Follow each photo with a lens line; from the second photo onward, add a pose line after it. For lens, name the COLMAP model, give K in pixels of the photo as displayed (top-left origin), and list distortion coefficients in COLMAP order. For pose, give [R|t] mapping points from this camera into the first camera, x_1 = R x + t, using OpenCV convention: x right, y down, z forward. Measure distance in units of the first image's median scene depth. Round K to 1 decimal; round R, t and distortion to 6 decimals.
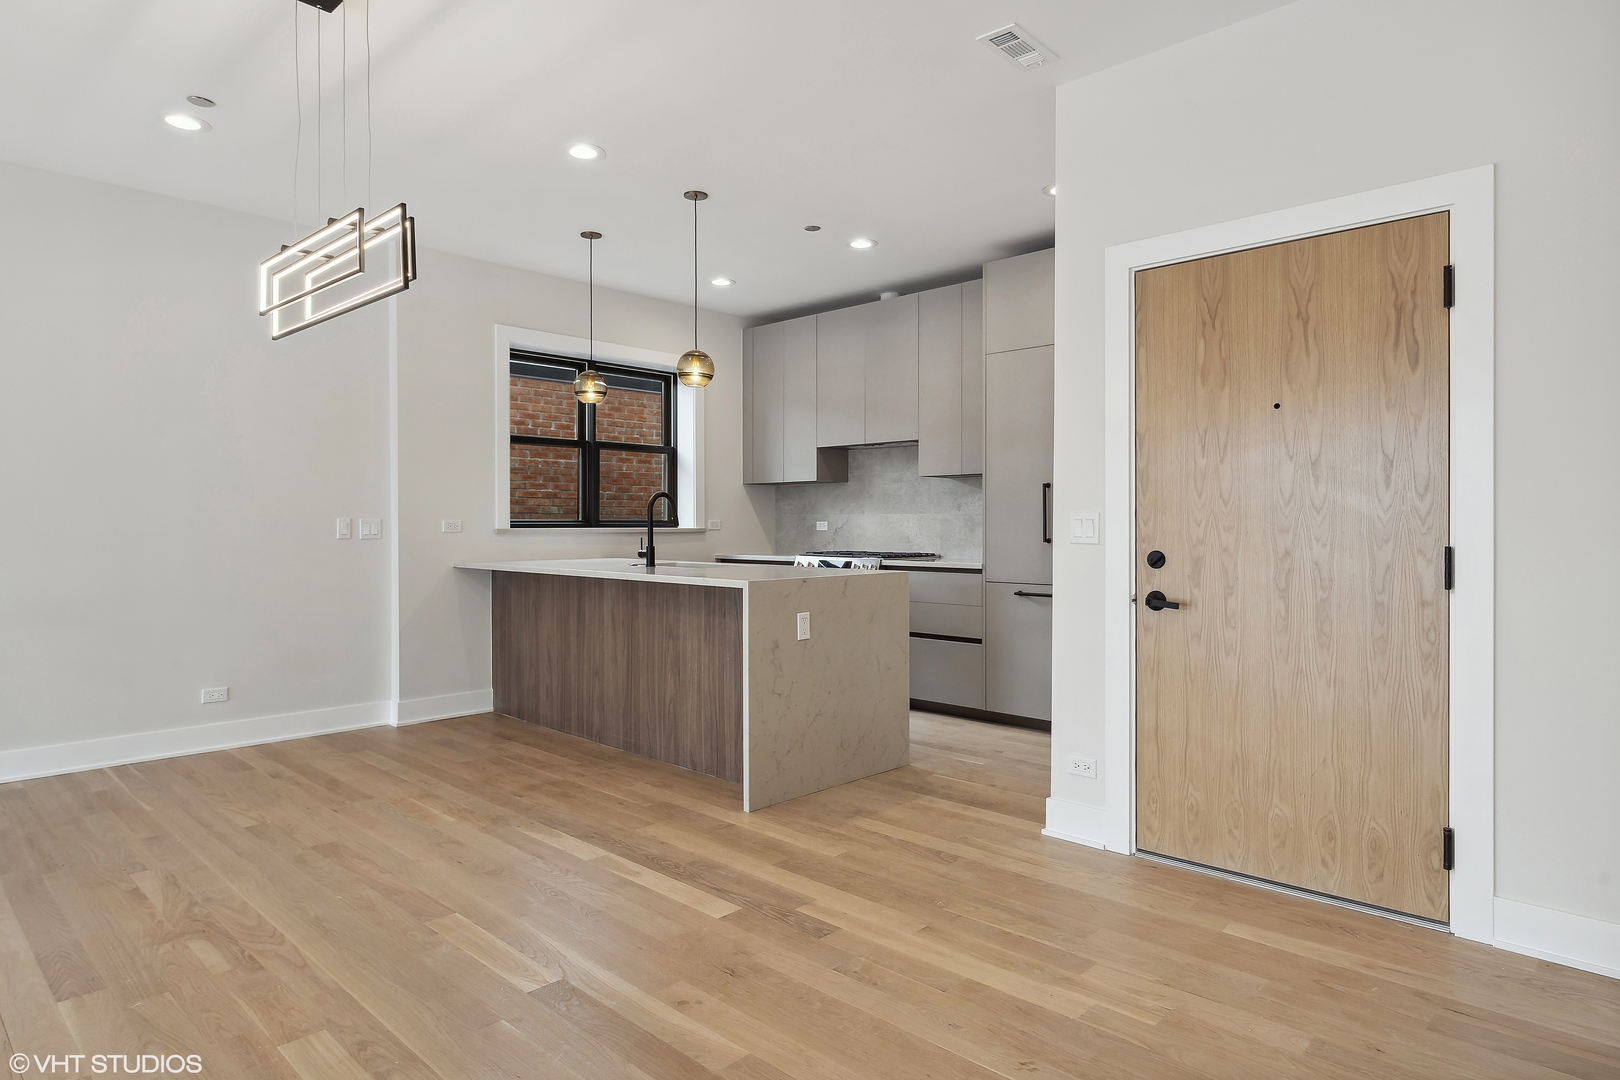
lens RADIAL K [[933.8, 0, 810.0], [0, 933.8, 540.0], [0, 0, 1]] dist [-0.003379, -0.001316]
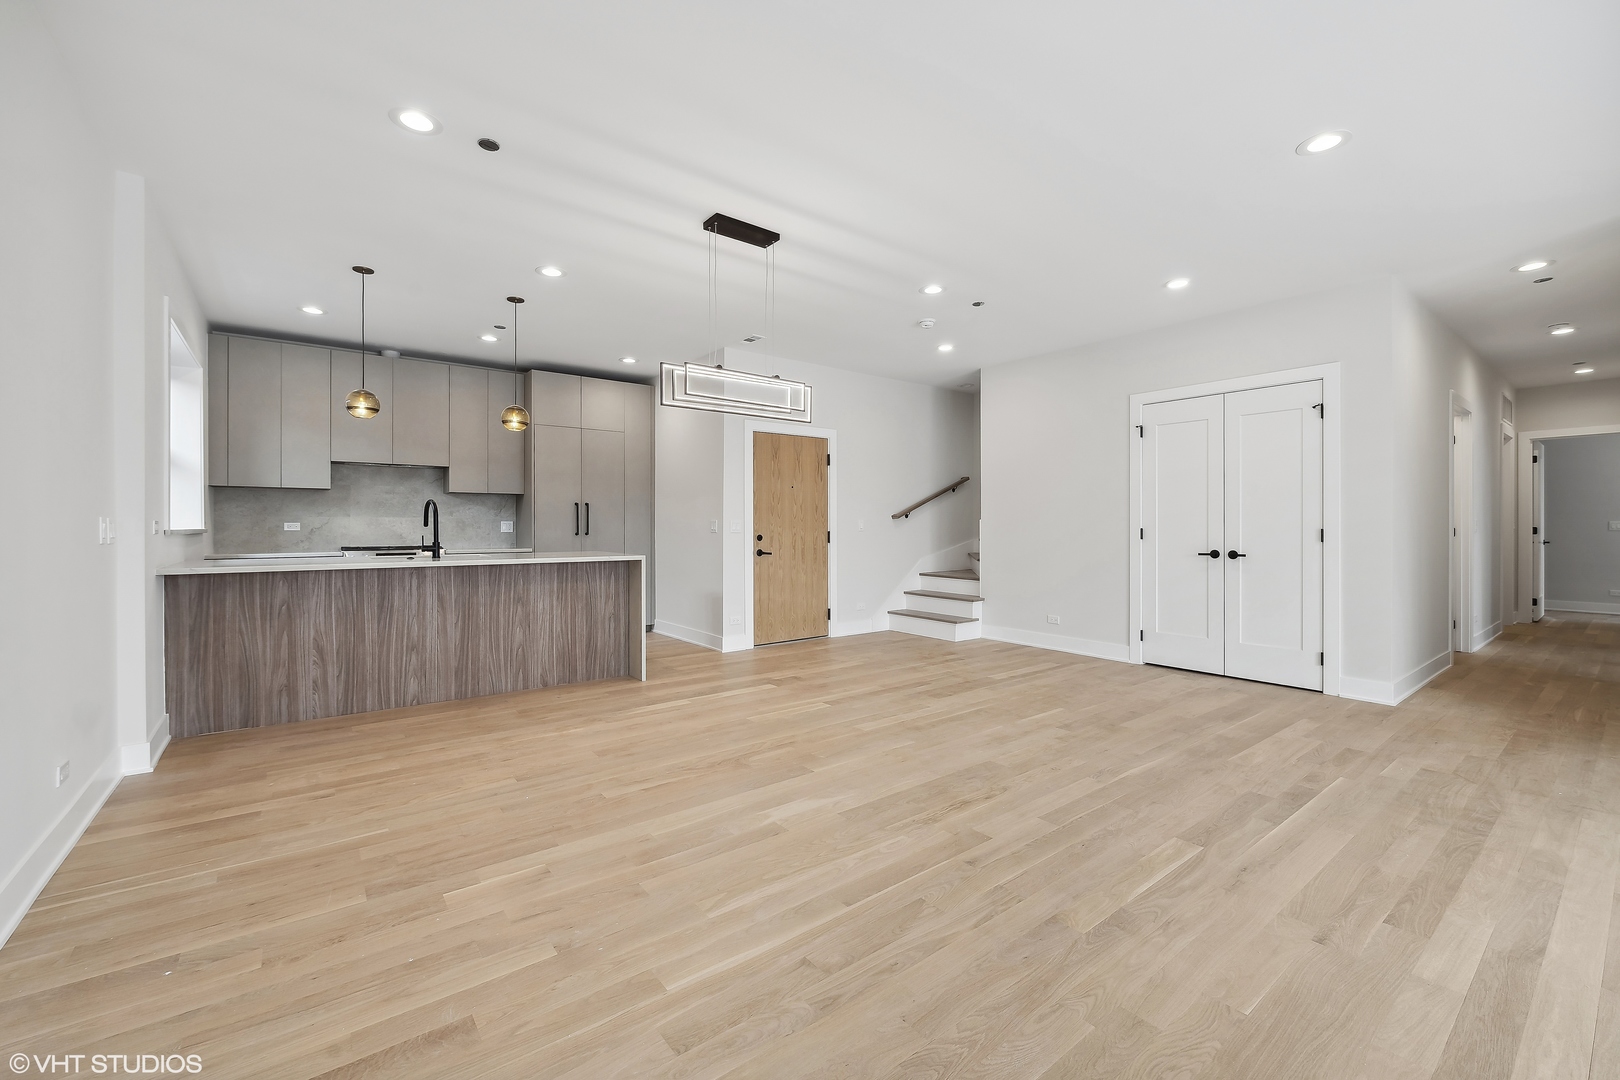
lens RADIAL K [[657.6, 0, 805.9], [0, 657.6, 530.3], [0, 0, 1]] dist [-0.004786, -0.000169]
pose [[0.153844, -0.006538, 0.988074, -0.855016], [0.017068, 0.999846, 0.003959, -0.003646], [-0.987948, 0.016255, 0.153932, 0.316990]]
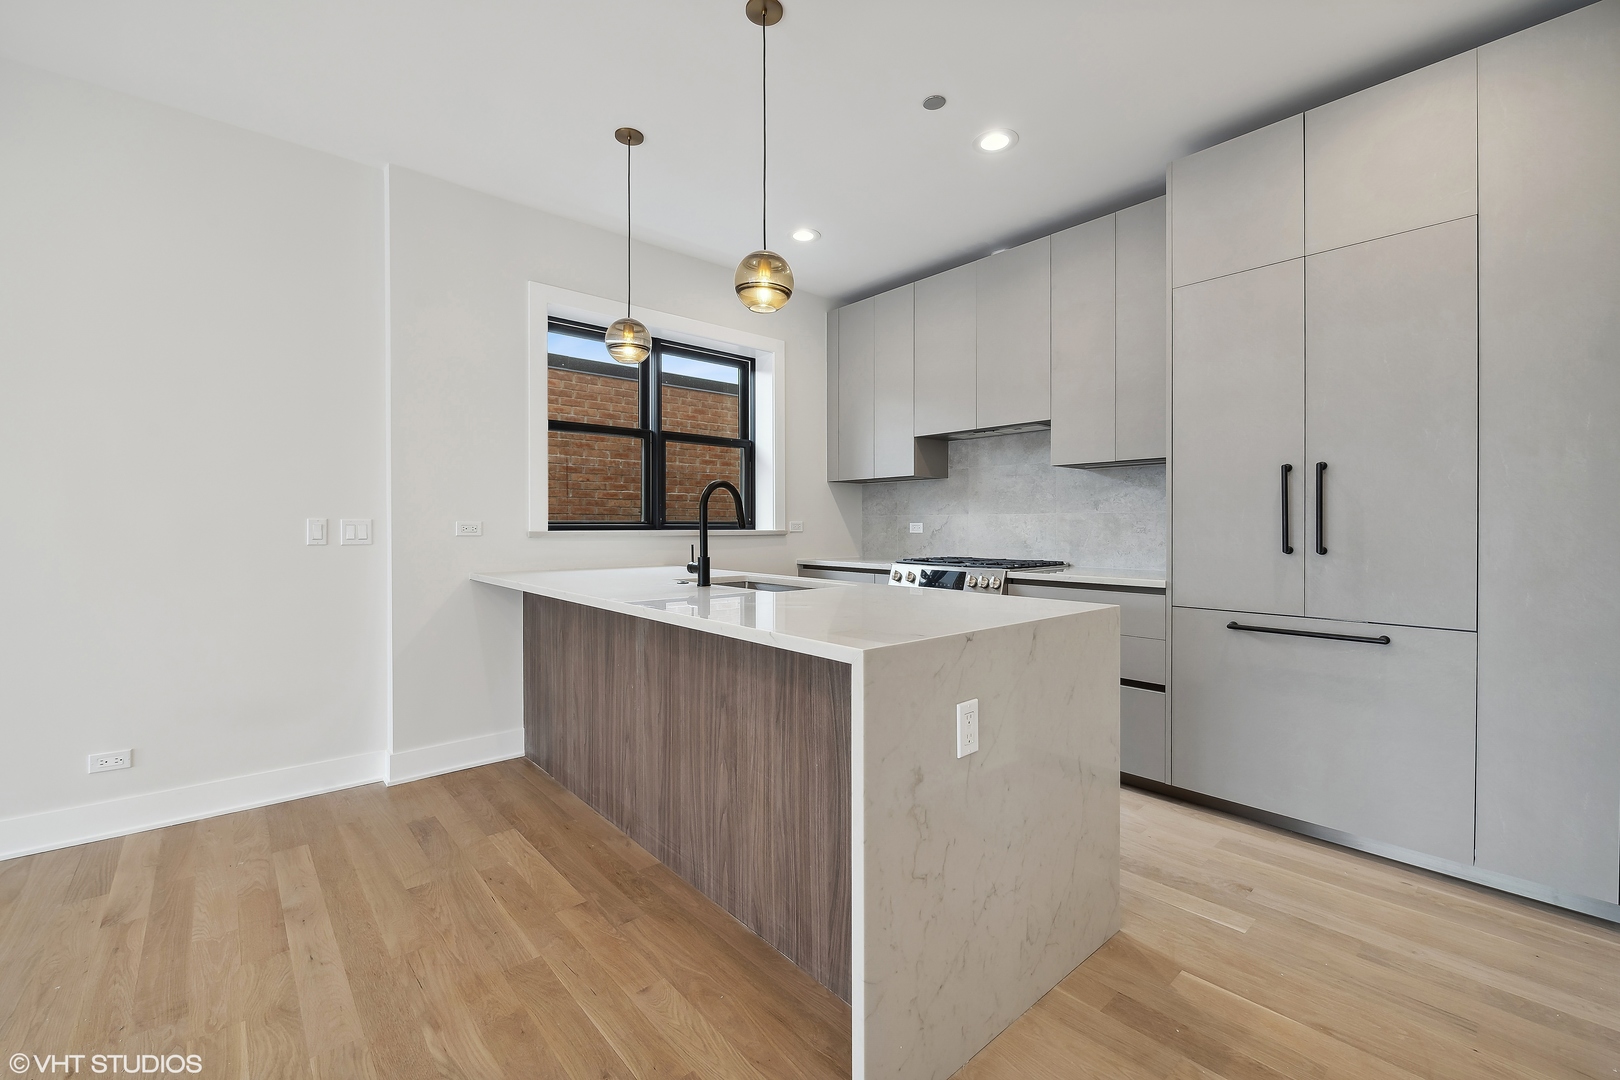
lens RADIAL K [[675.4, 0, 807.2], [0, 675.4, 526.9], [0, 0, 1]] dist [-0.006651, -0.000164]
pose [[0.996097, 0.000053, -0.088261, -0.042324], [-0.001398, 0.999884, -0.015187, -0.007465], [0.088250, 0.015251, 0.995982, 0.436032]]
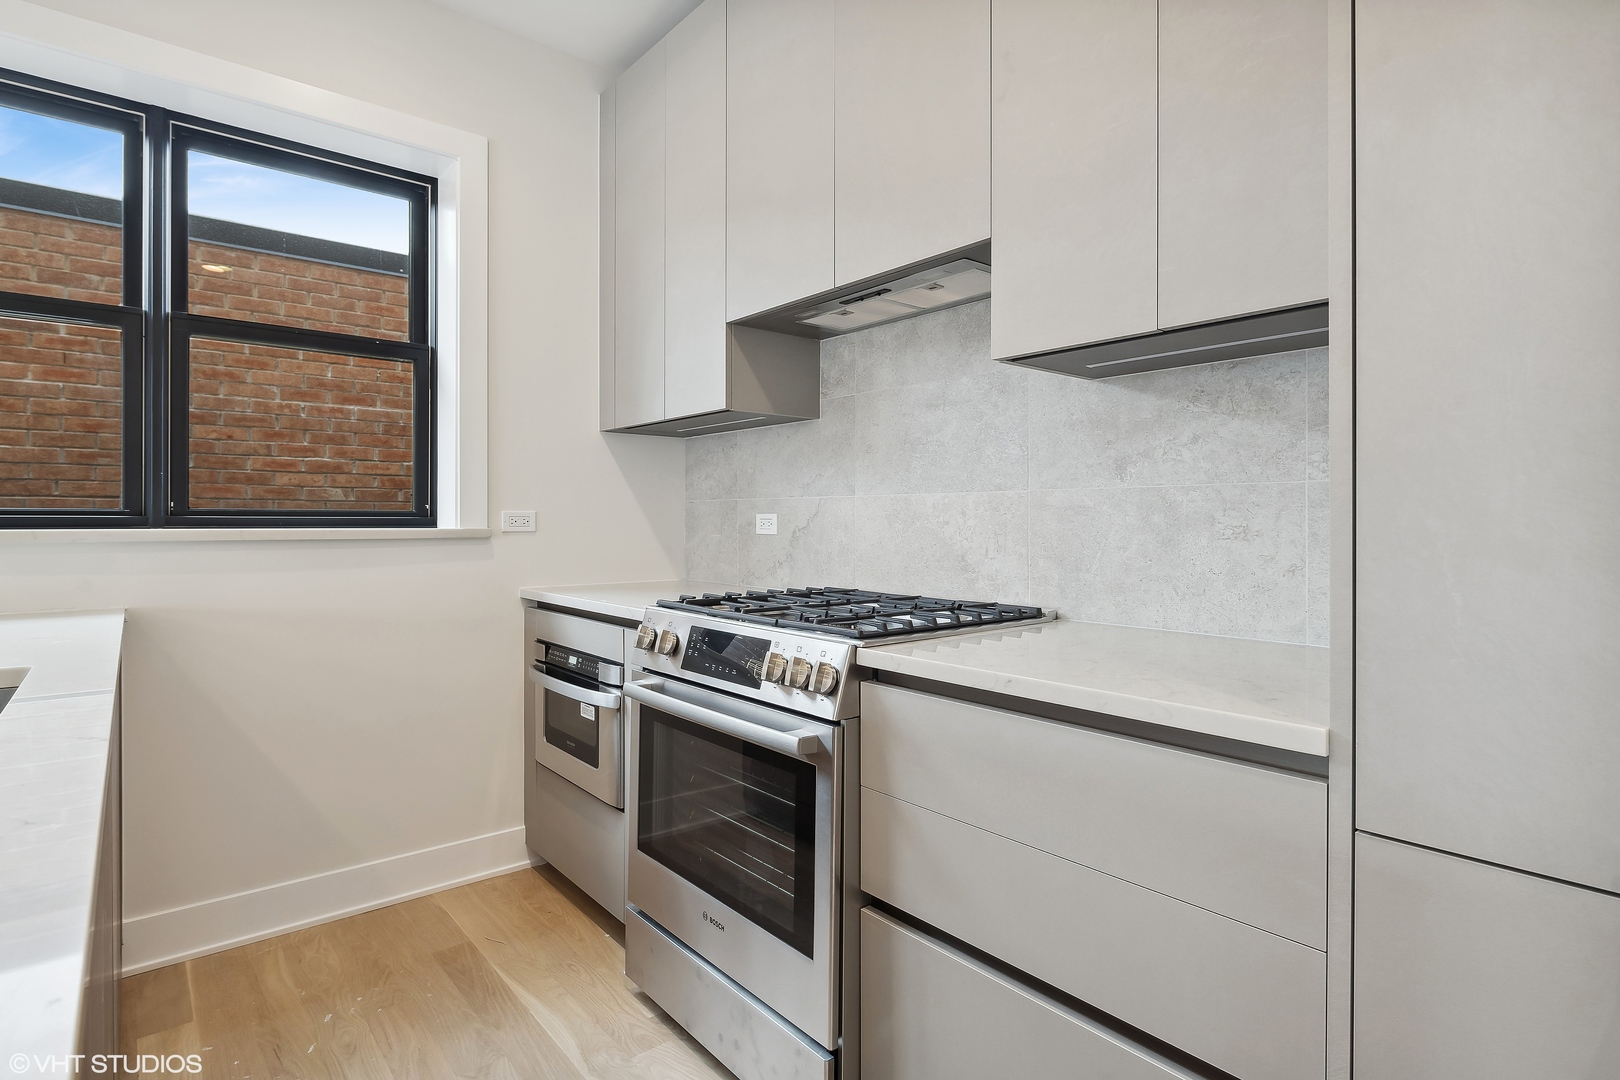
lens RADIAL K [[822.6, 0, 802.8], [0, 822.6, 519.4], [0, 0, 1]] dist [-0.001912, -0.000191]
pose [[0.993237, 0.000152, -0.116104, 0.092256], [-0.002102, 0.999859, -0.016667, -0.013541], [0.116085, 0.016799, 0.993097, 0.778392]]
